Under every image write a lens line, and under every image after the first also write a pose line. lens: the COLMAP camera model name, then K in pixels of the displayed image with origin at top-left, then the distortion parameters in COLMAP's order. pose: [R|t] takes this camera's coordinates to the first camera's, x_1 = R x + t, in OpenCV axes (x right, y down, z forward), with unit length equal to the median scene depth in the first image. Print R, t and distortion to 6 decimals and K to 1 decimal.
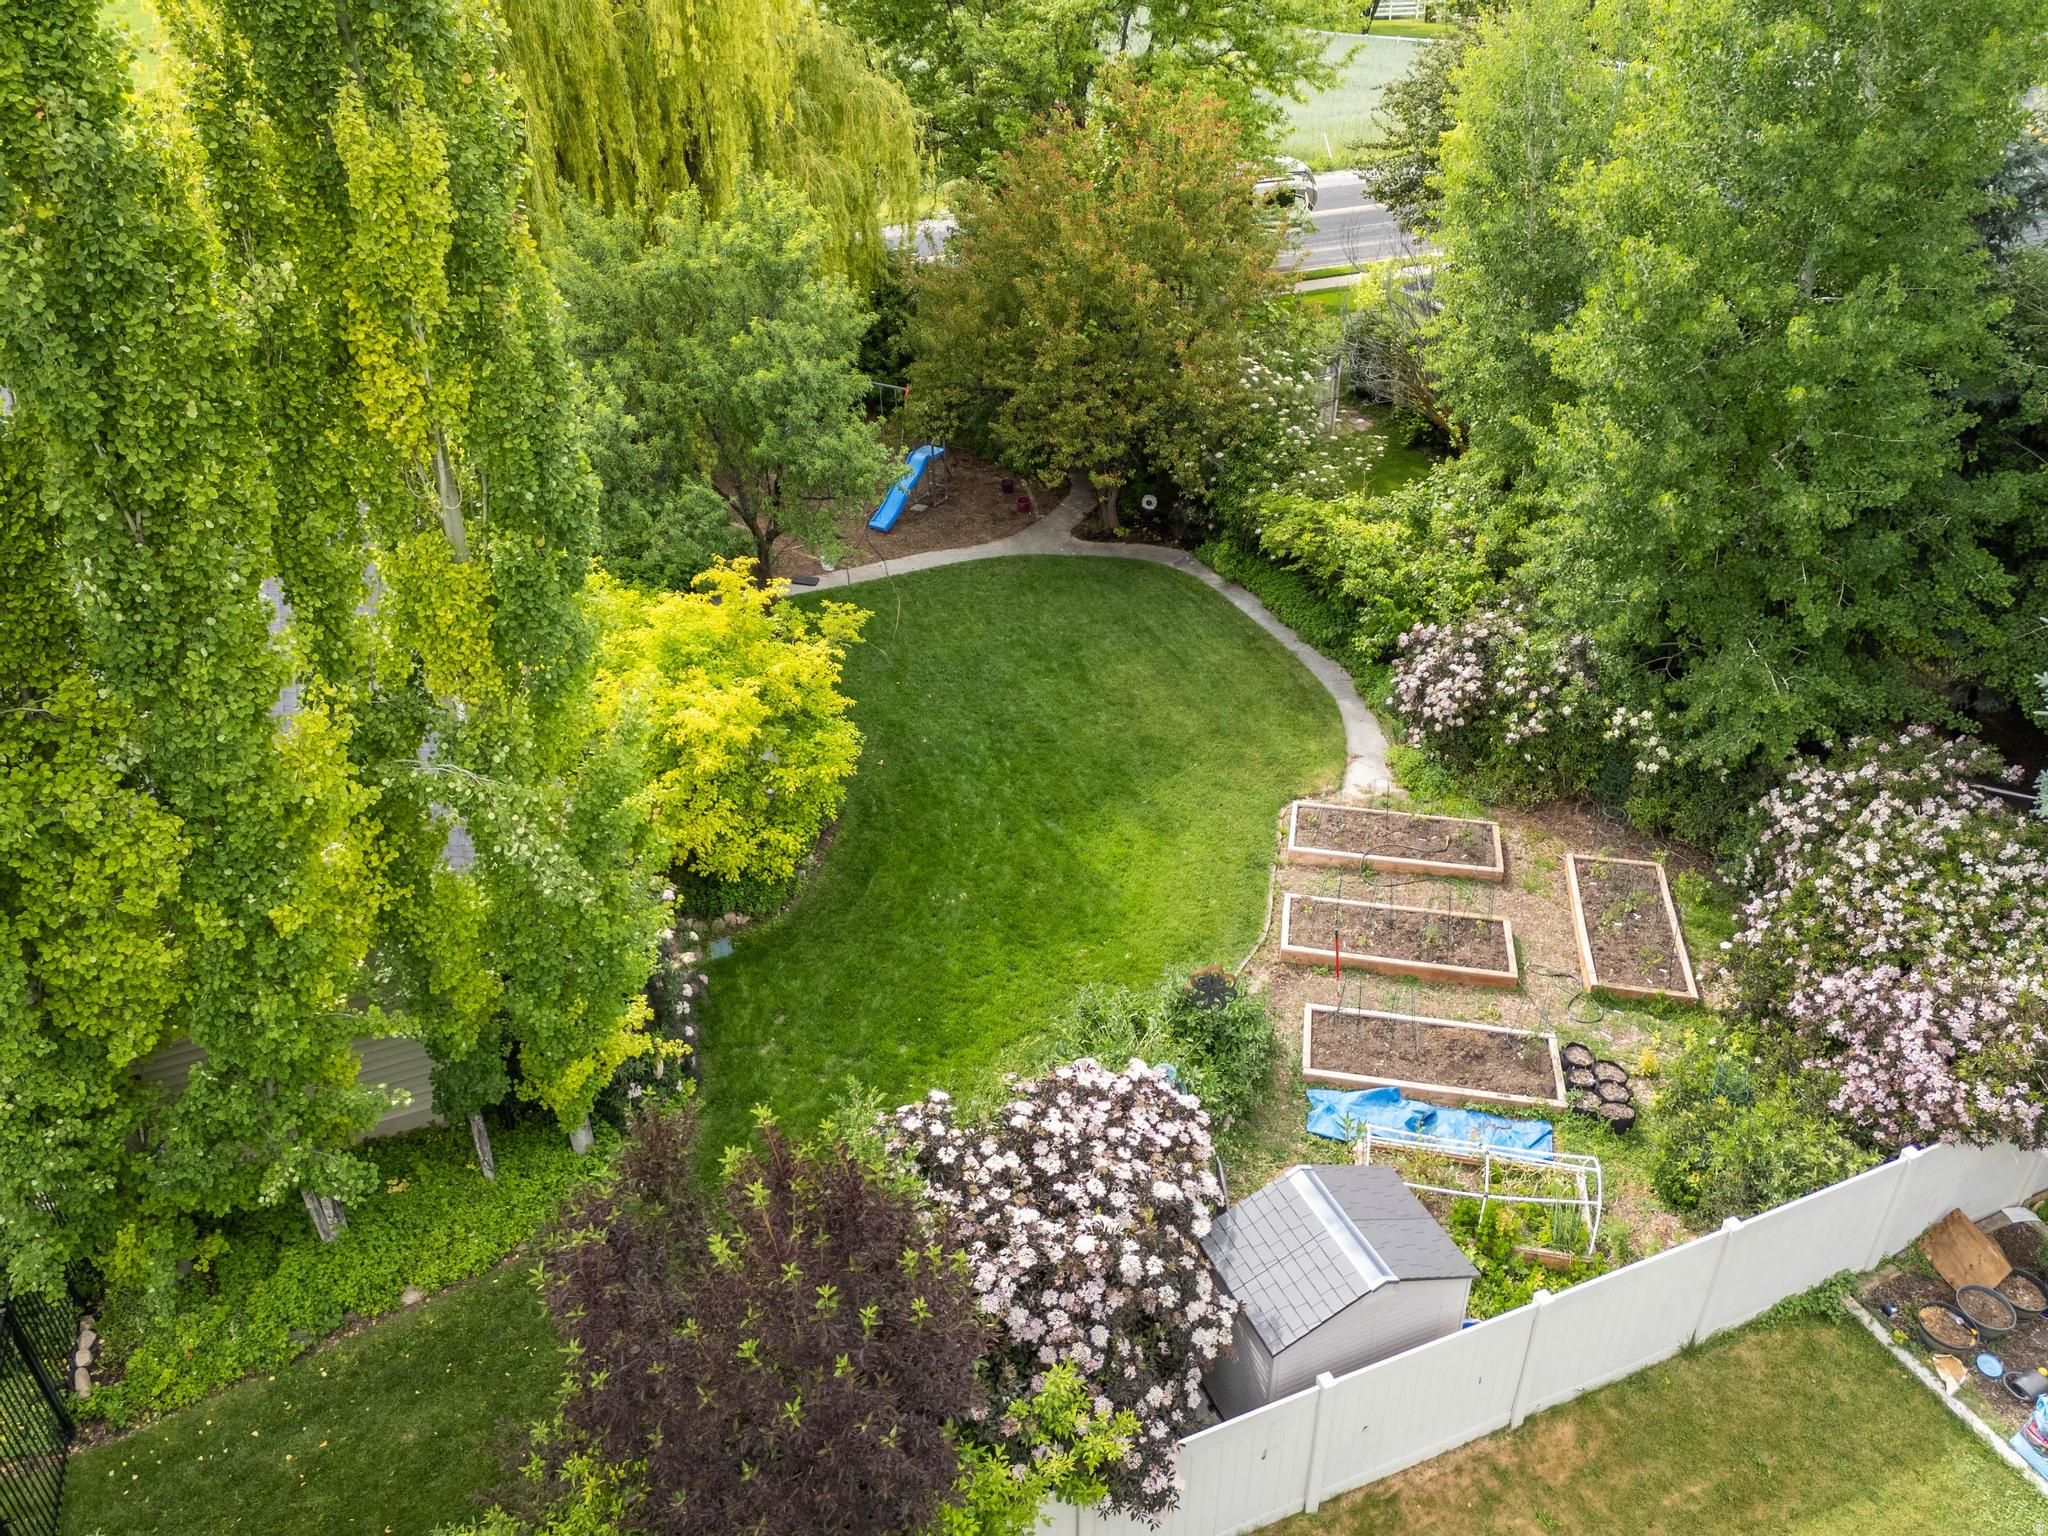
lens RADIAL K [[1533.8, 0, 1025.3], [0, 1533.8, 752.0], [0, 0, 1]] dist [0.055882, -0.055515]
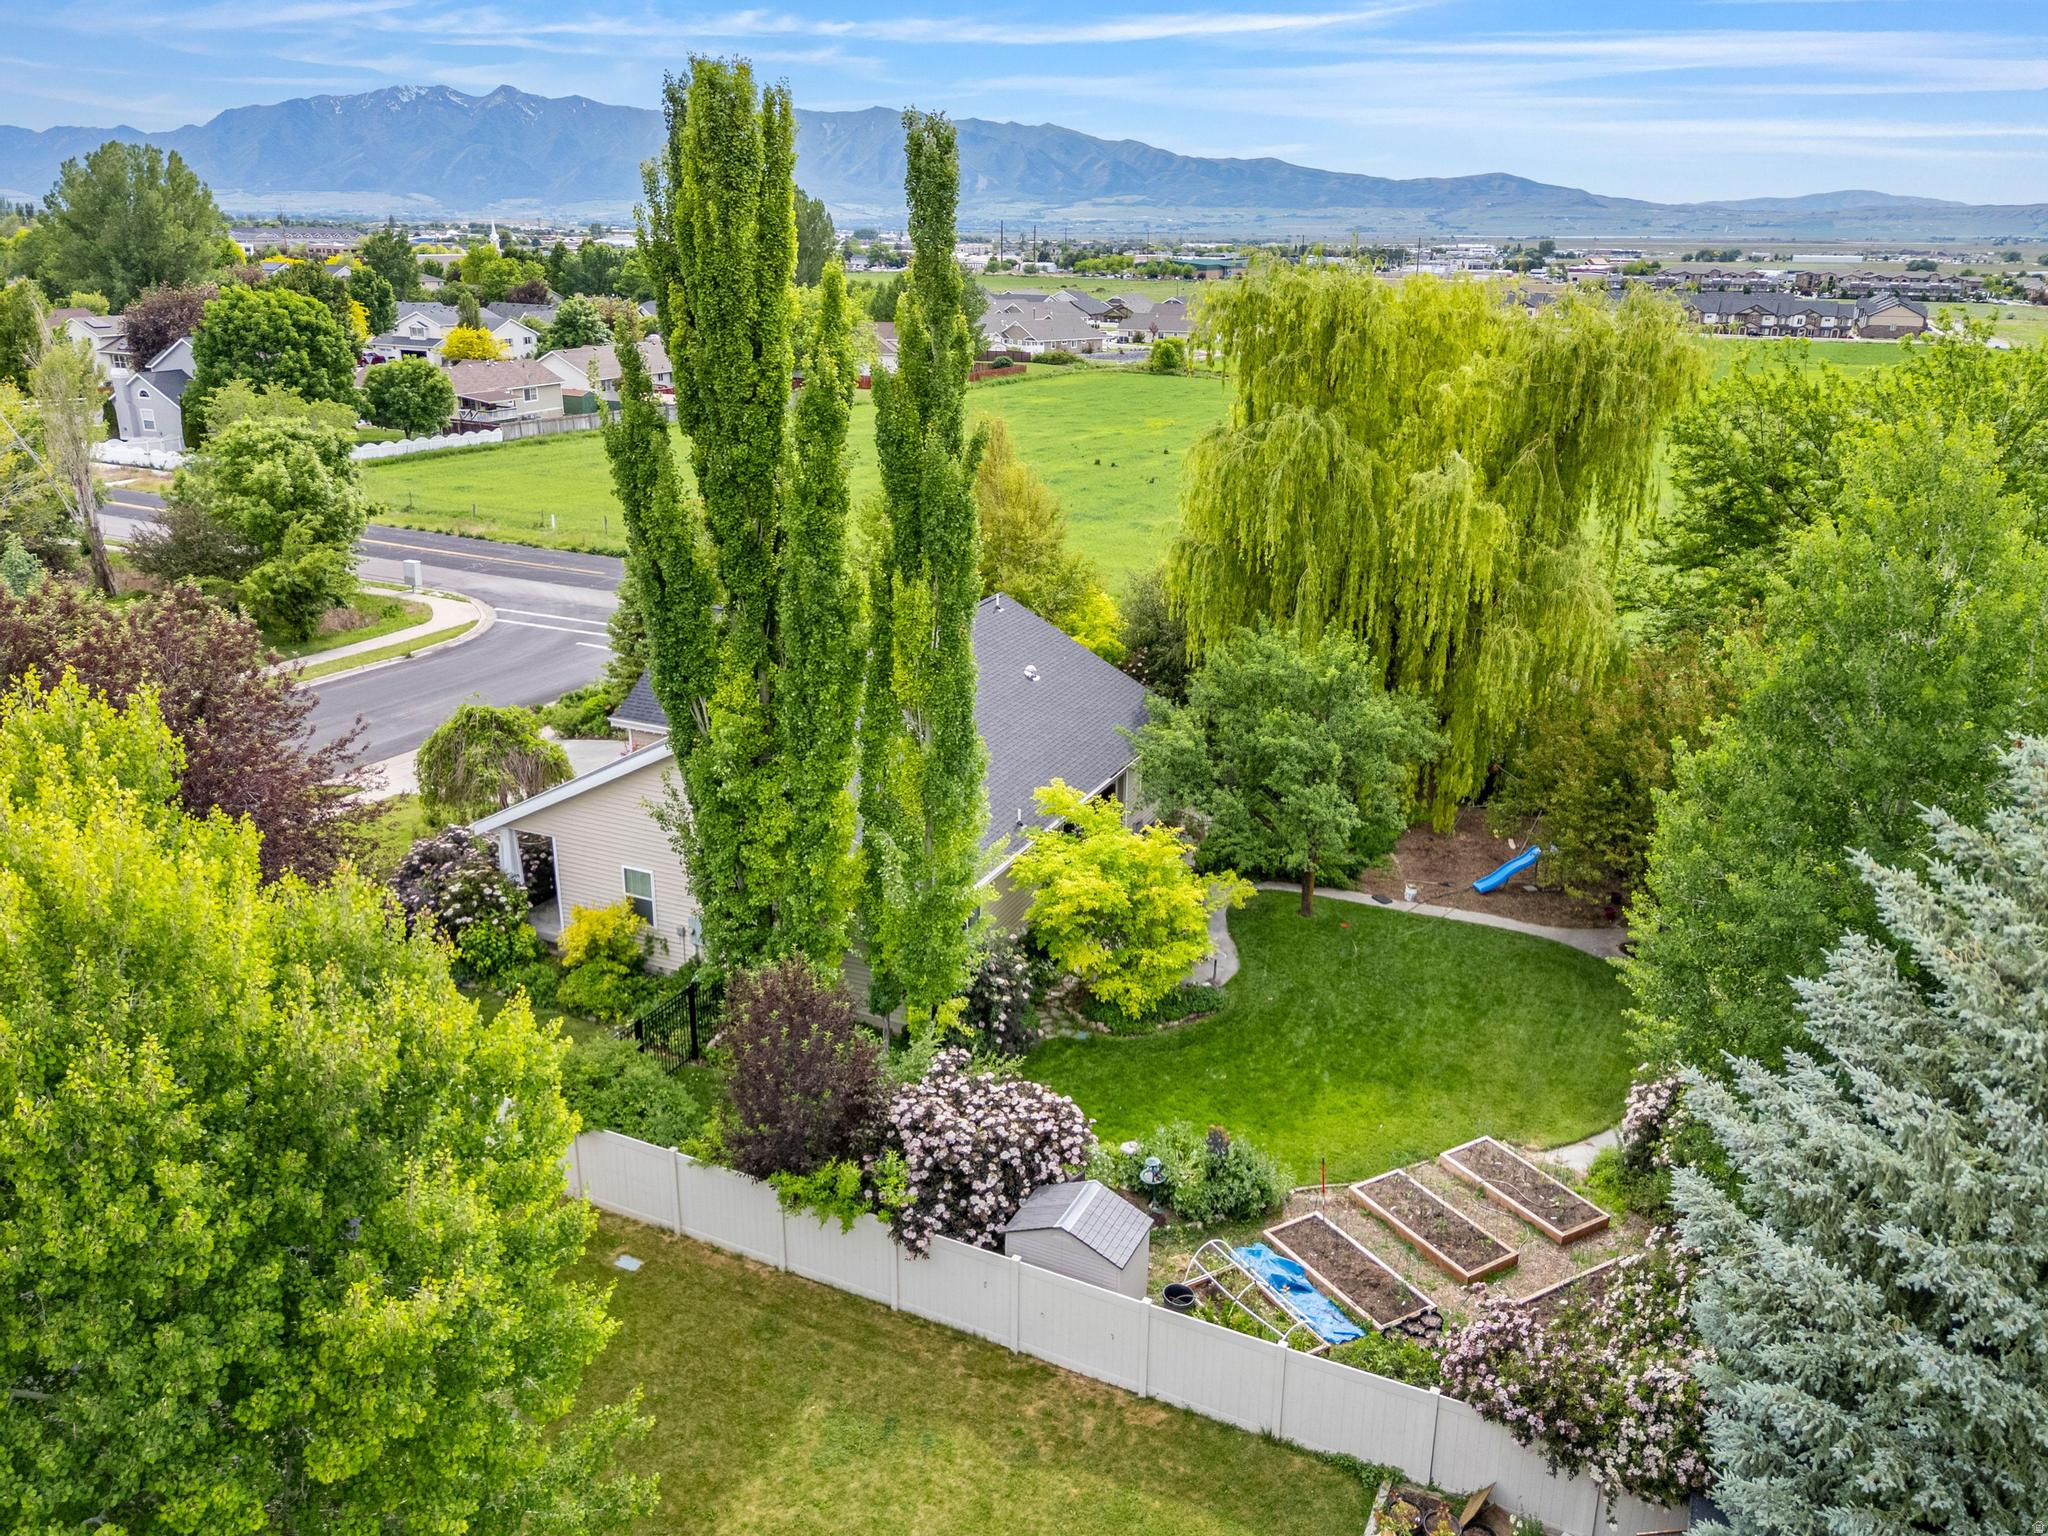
lens RADIAL K [[1533.8, 0, 1025.3], [0, 1533.8, 752.0], [0, 0, 1]] dist [0.055882, -0.055515]
pose [[0.664153, 0.256693, -0.702147, 1.186342], [-0.406793, 0.912077, -0.051341, -0.062381], [0.627233, 0.319726, 0.710179, -0.474500]]
